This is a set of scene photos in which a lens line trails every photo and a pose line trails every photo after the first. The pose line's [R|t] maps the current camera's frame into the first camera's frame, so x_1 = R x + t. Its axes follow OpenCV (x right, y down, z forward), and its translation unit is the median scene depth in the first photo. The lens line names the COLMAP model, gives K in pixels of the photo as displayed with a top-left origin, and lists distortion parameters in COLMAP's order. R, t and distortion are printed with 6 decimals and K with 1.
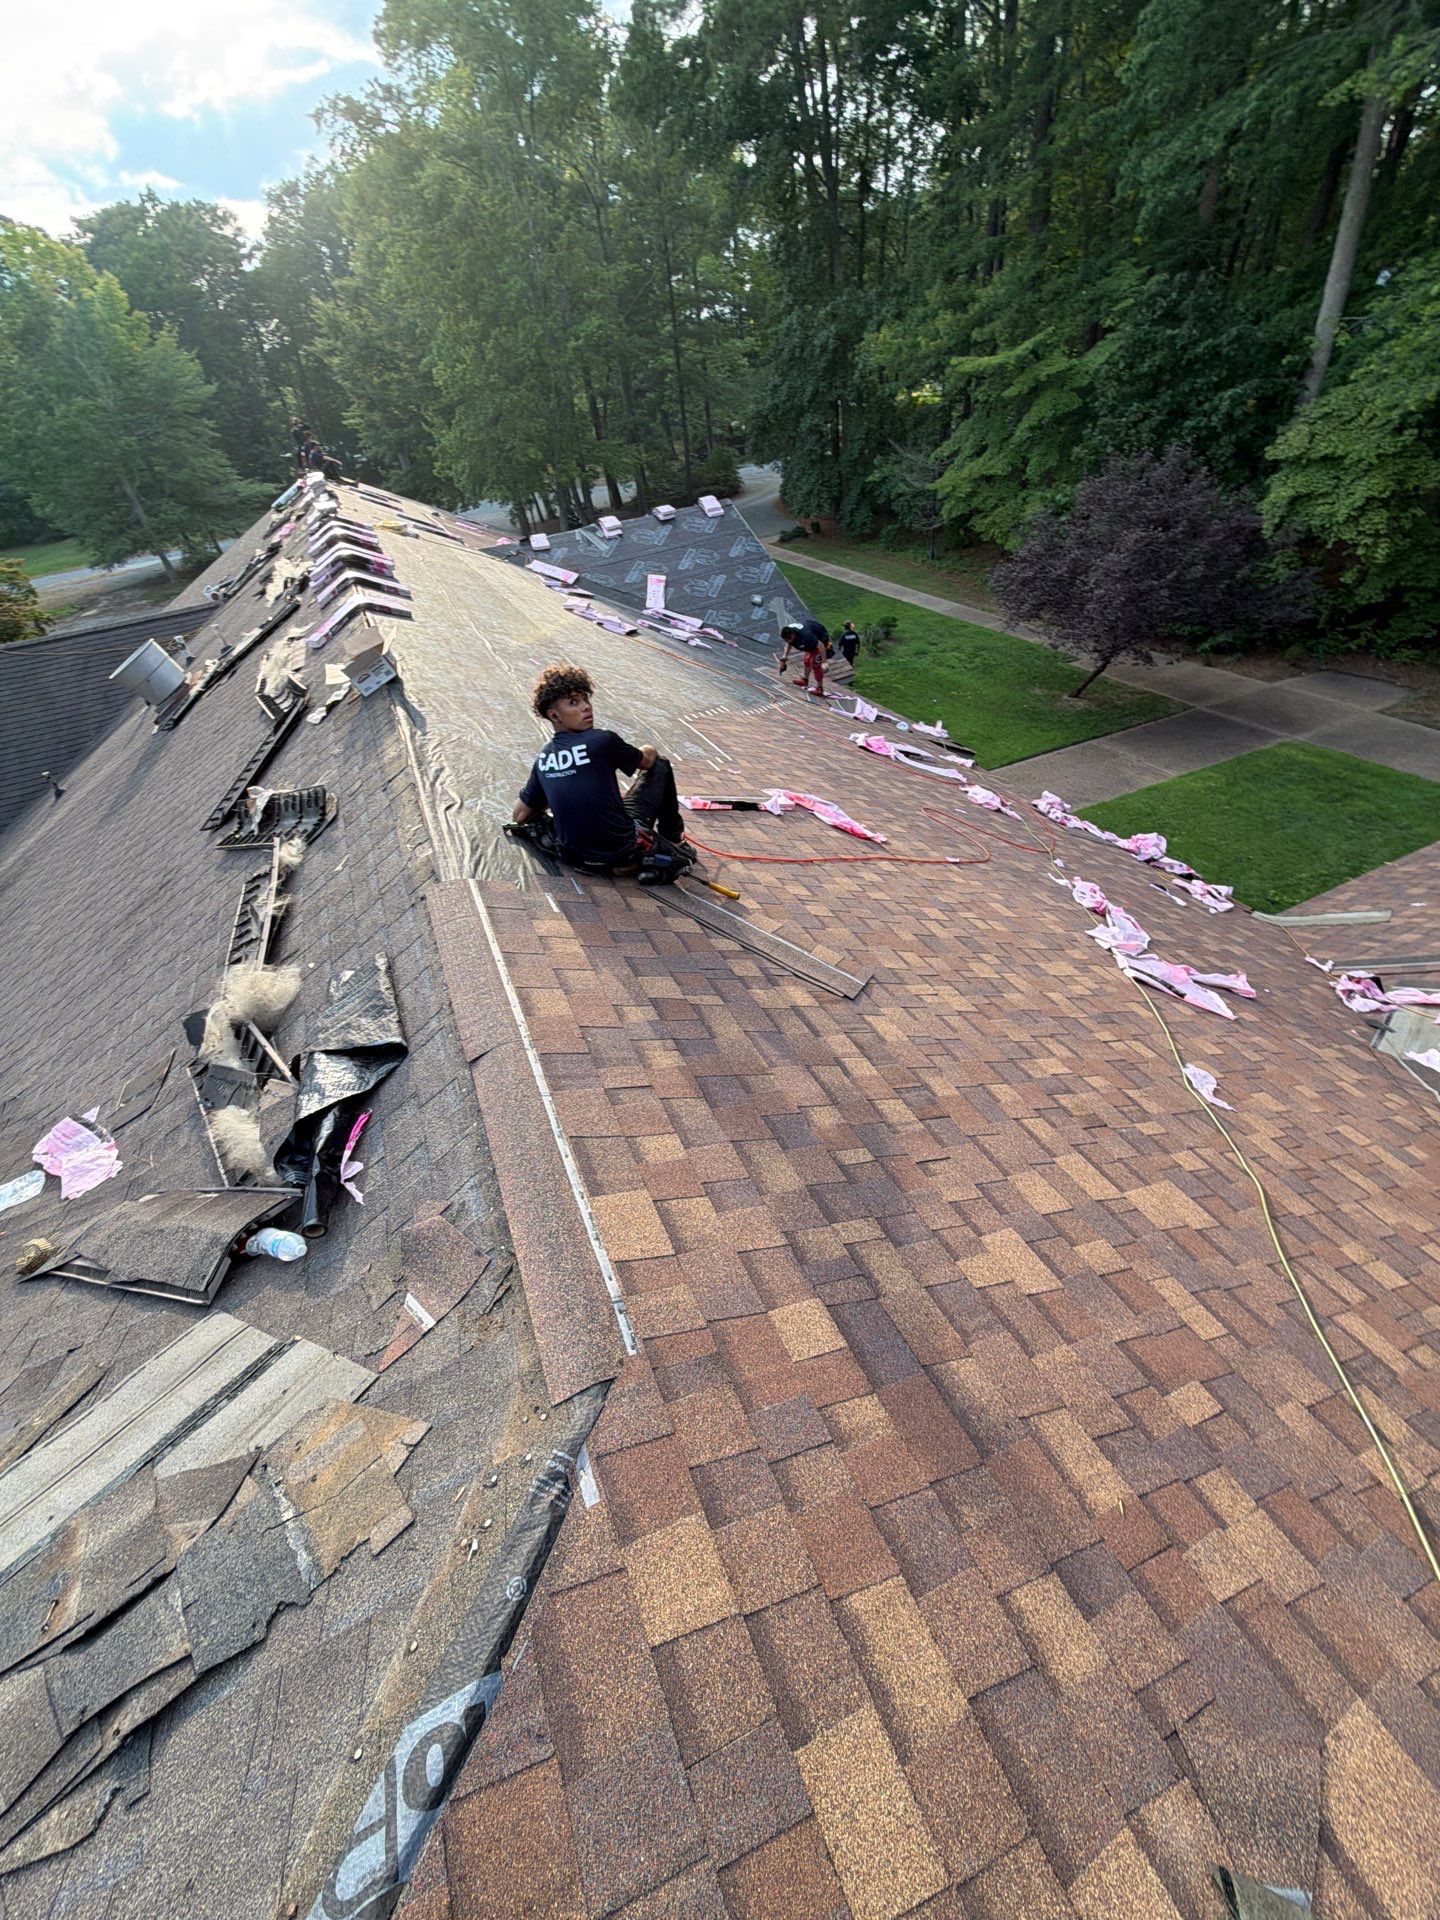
lens RADIAL K [[763.7, 0, 723.7], [0, 763.7, 954.8], [0, 0, 1]] dist [-0.000017, -0.000213]
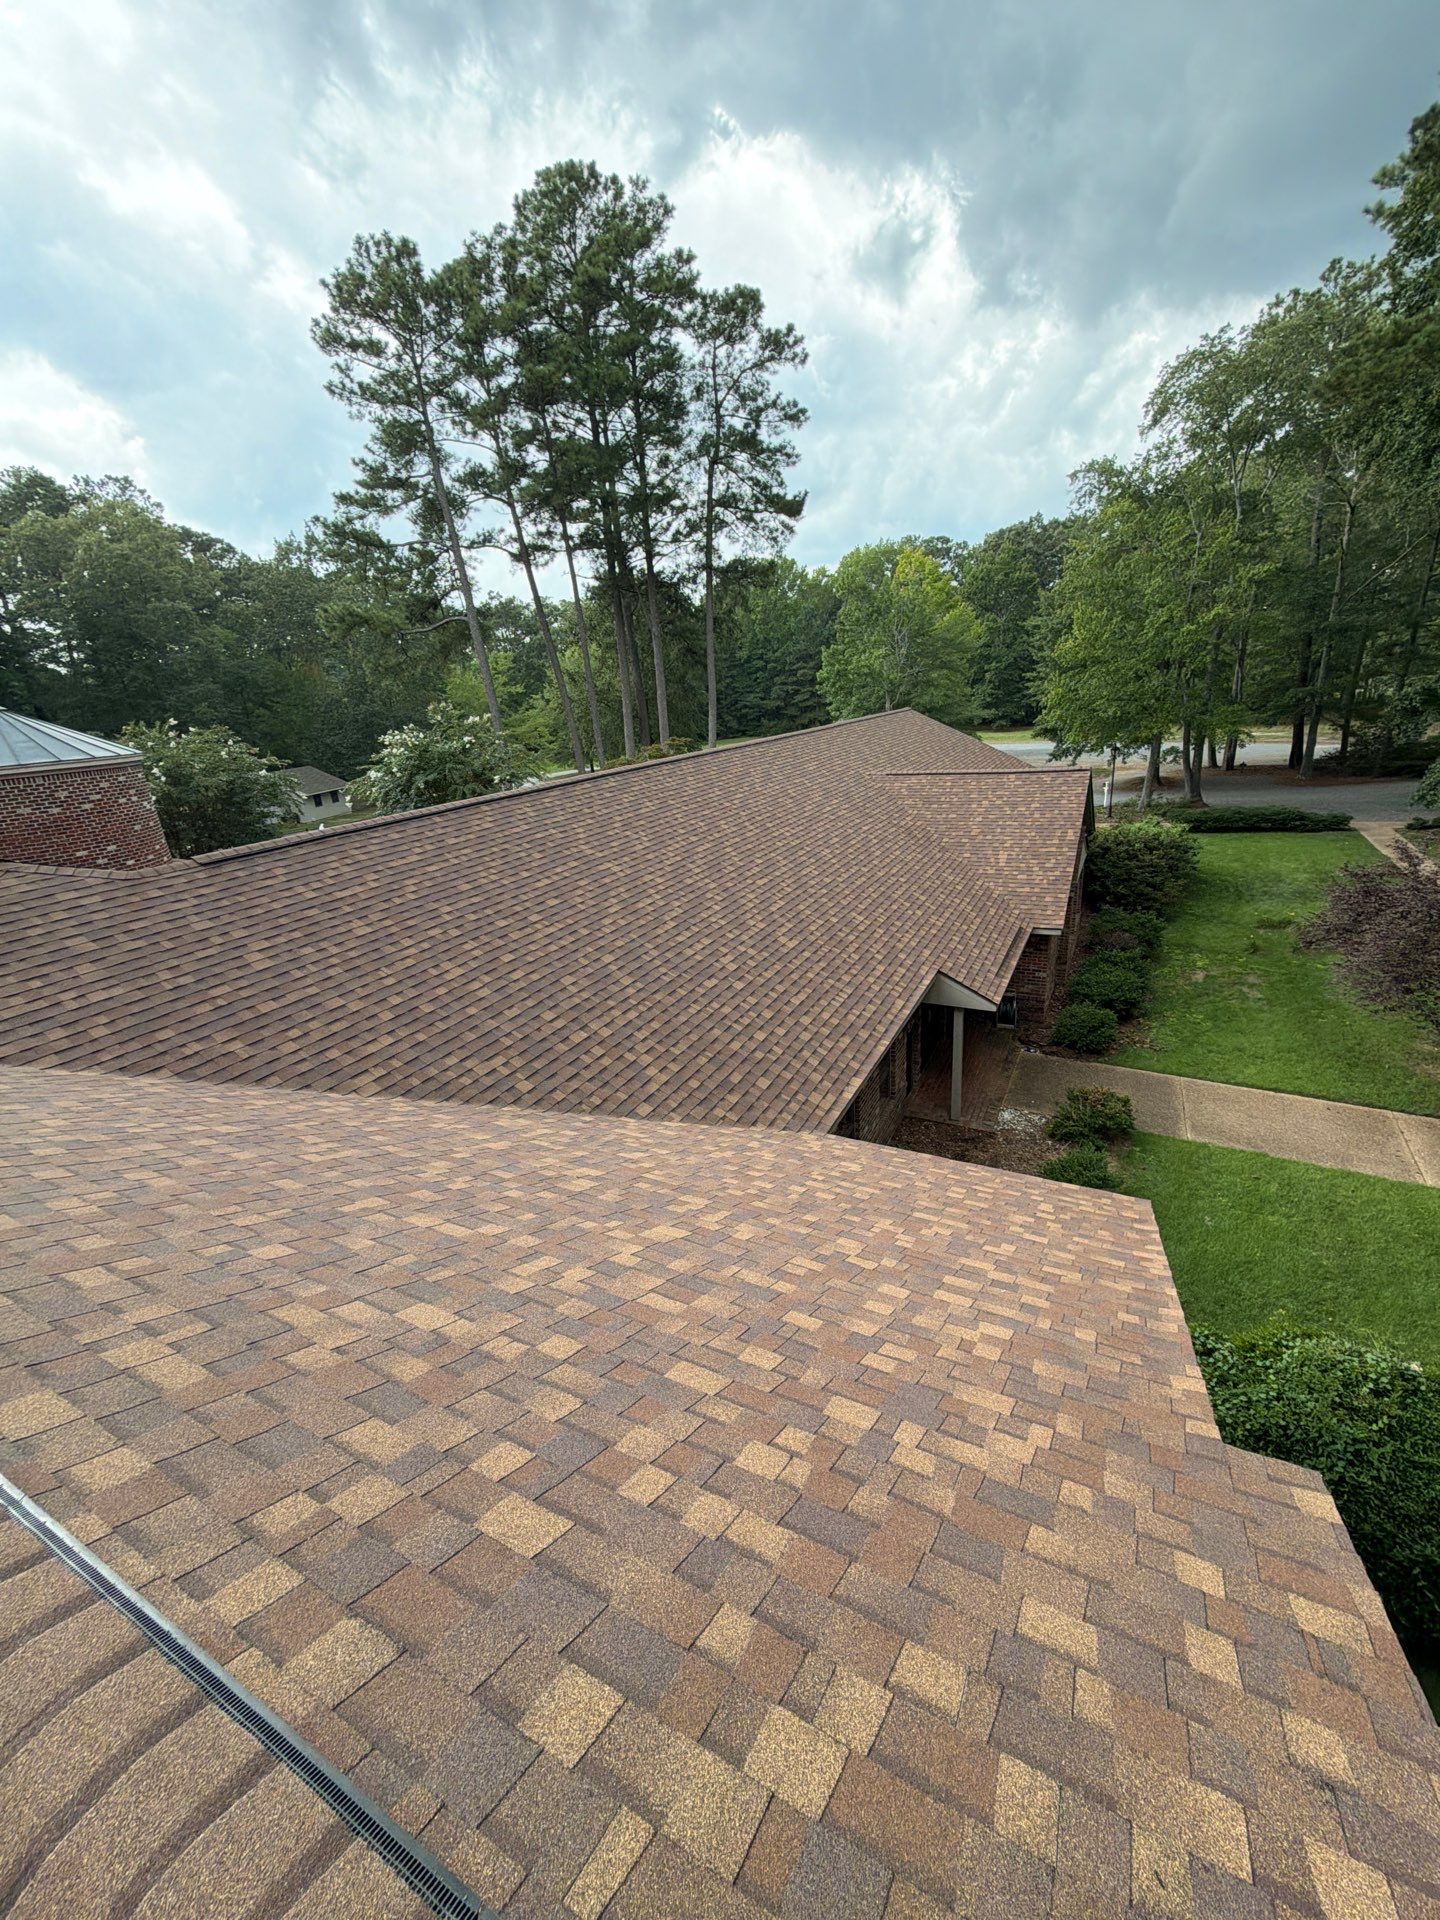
lens RADIAL K [[760.3, 0, 724.7], [0, 760.3, 957.0], [0, 0, 1]] dist [-0.001371, -0.000330]
pose [[0.617901, 0.325071, -0.715910, 0.335272], [-0.484075, 0.874784, -0.020593, -0.045168], [0.619572, 0.359279, 0.697889, -0.002276]]
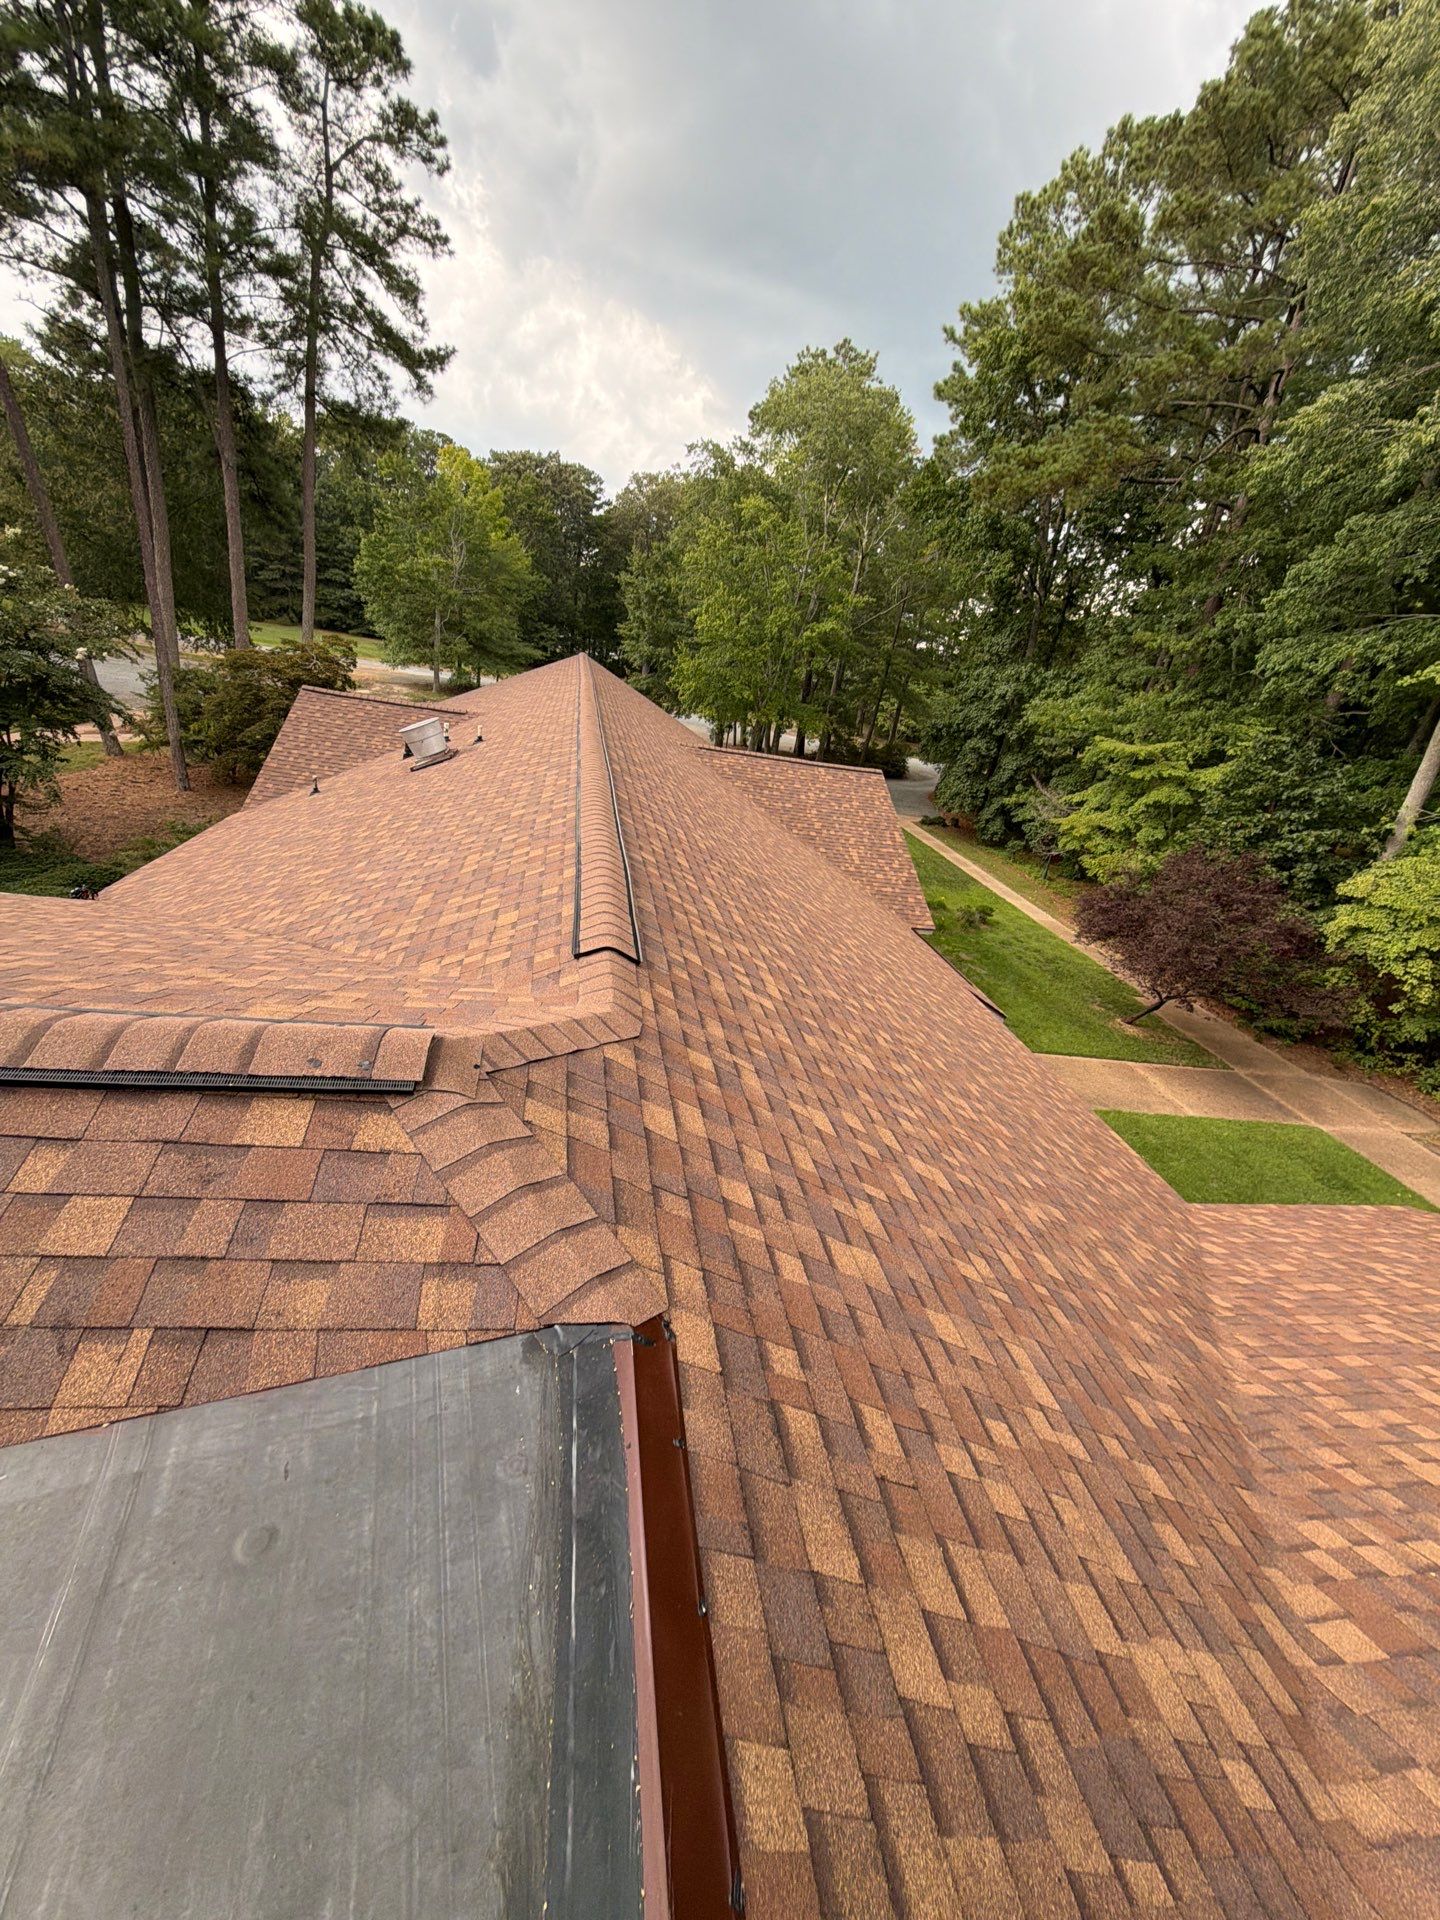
lens RADIAL K [[757.5, 0, 723.1], [0, 757.5, 954.6], [0, 0, 1]] dist [0.001343, 0.000330]
pose [[0.929050, 0.346617, -0.129317, 0.018146], [-0.368817, 0.895157, -0.250337, 0.039855], [0.028988, 0.280270, 0.959483, -0.058039]]
